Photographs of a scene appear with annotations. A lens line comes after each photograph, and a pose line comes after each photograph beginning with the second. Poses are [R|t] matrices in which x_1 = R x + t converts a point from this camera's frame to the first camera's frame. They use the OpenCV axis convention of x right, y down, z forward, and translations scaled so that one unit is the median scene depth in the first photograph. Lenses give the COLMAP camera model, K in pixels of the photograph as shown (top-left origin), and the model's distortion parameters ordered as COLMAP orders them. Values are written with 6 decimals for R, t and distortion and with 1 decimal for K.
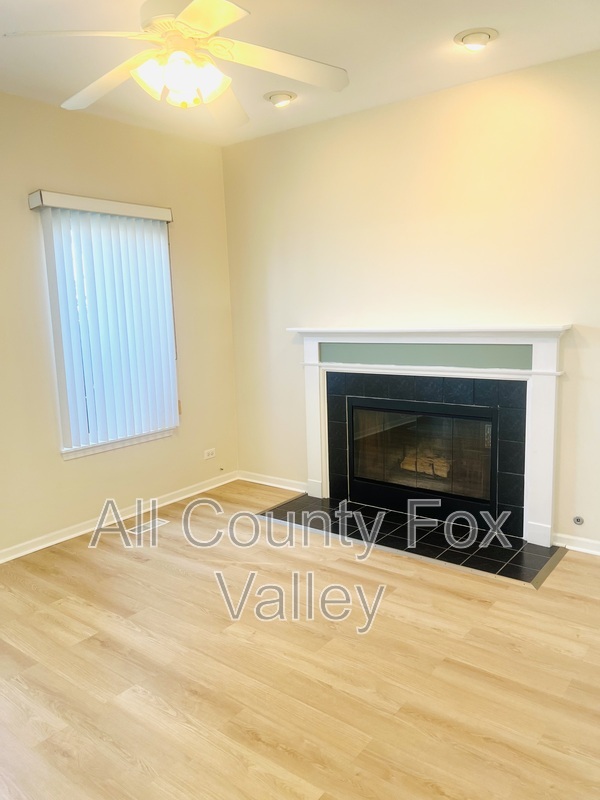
lens RADIAL K [[590.1, 0, 300.0], [0, 590.1, 400.0], [0, 0, 1]] dist [0.054374, -0.076879]
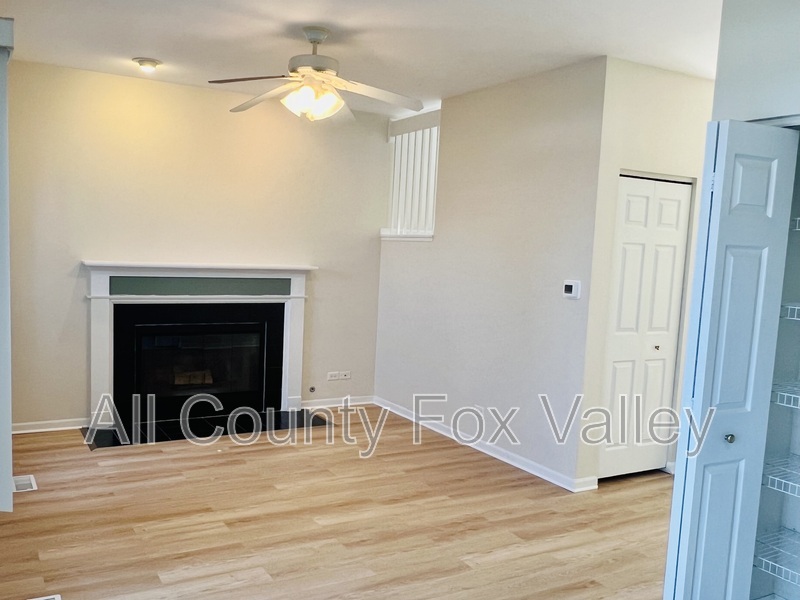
lens RADIAL K [[606.3, 0, 399.2], [0, 606.3, 299.4], [0, 0, 1]] dist [-0.009270, -0.005621]
pose [[0.414124, -0.031646, 0.909670, -0.906480], [0.085057, 0.996368, -0.004060, -0.010030], [-0.906238, 0.079055, 0.415312, 0.106214]]
